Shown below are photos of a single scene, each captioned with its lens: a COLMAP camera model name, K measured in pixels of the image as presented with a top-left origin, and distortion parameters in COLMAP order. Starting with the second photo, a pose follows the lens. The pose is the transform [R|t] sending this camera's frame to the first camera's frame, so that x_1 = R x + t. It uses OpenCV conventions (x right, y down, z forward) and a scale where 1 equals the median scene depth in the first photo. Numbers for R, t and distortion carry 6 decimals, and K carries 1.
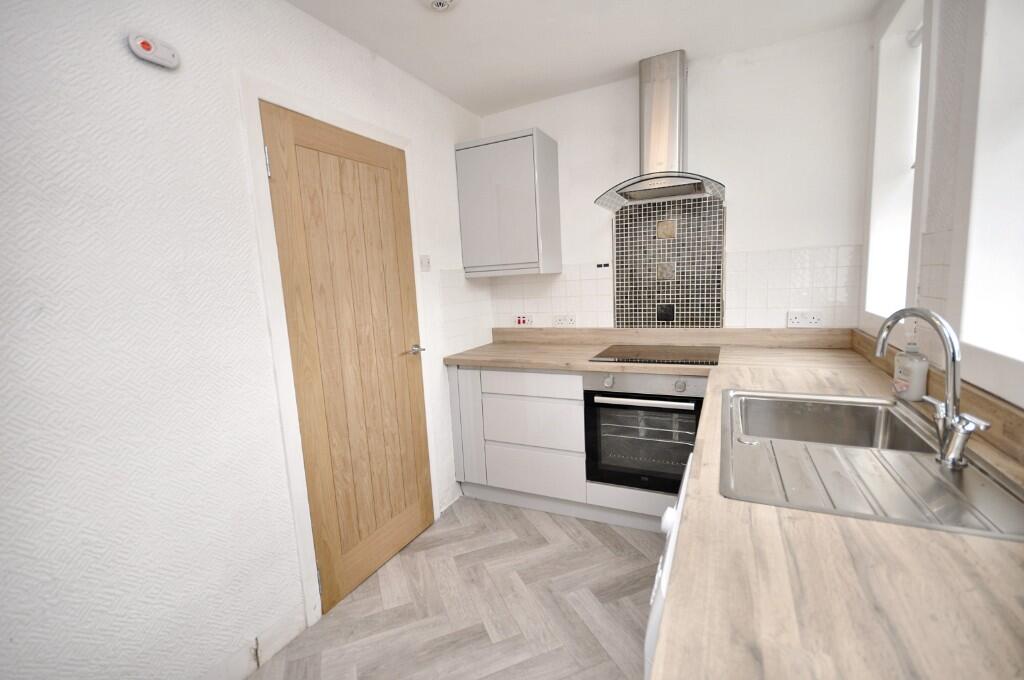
lens RADIAL K [[449.6, 0, 507.3], [0, 449.6, 340.2], [0, 0, 1]] dist [-0.002839, -0.000415]
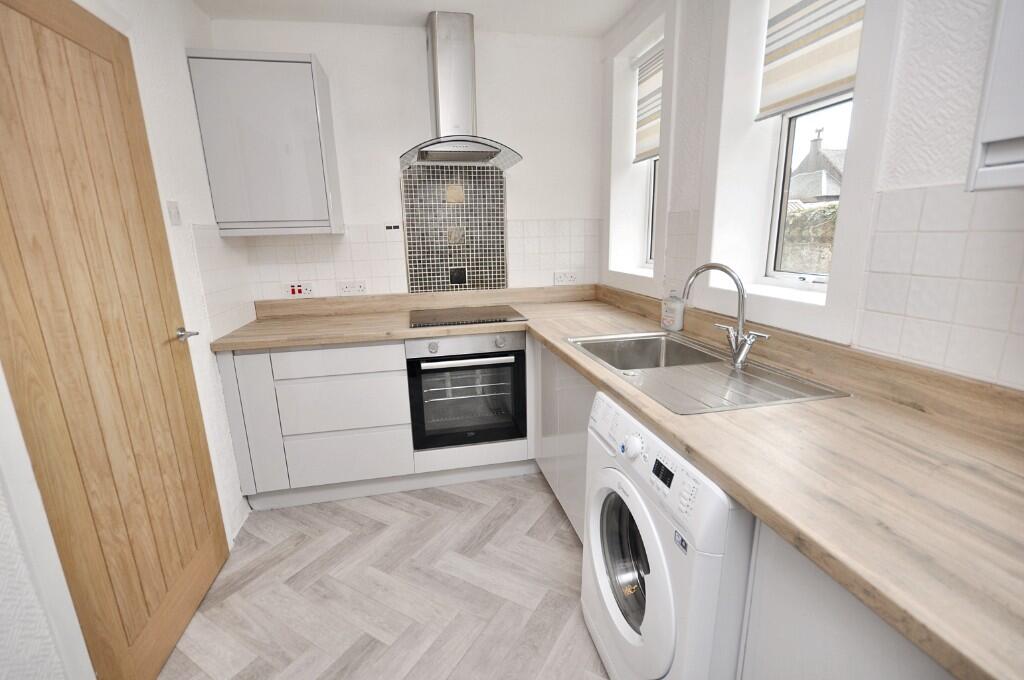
lens RADIAL K [[449.6, 0, 511.3], [0, 449.6, 340.6], [0, 0, 1]] dist [-0.002839, -0.000415]
pose [[0.787319, -0.110003, 0.606653, -0.225273], [0.066801, 0.993382, 0.093434, -0.001876], [-0.612917, -0.033037, 0.789457, 0.111462]]
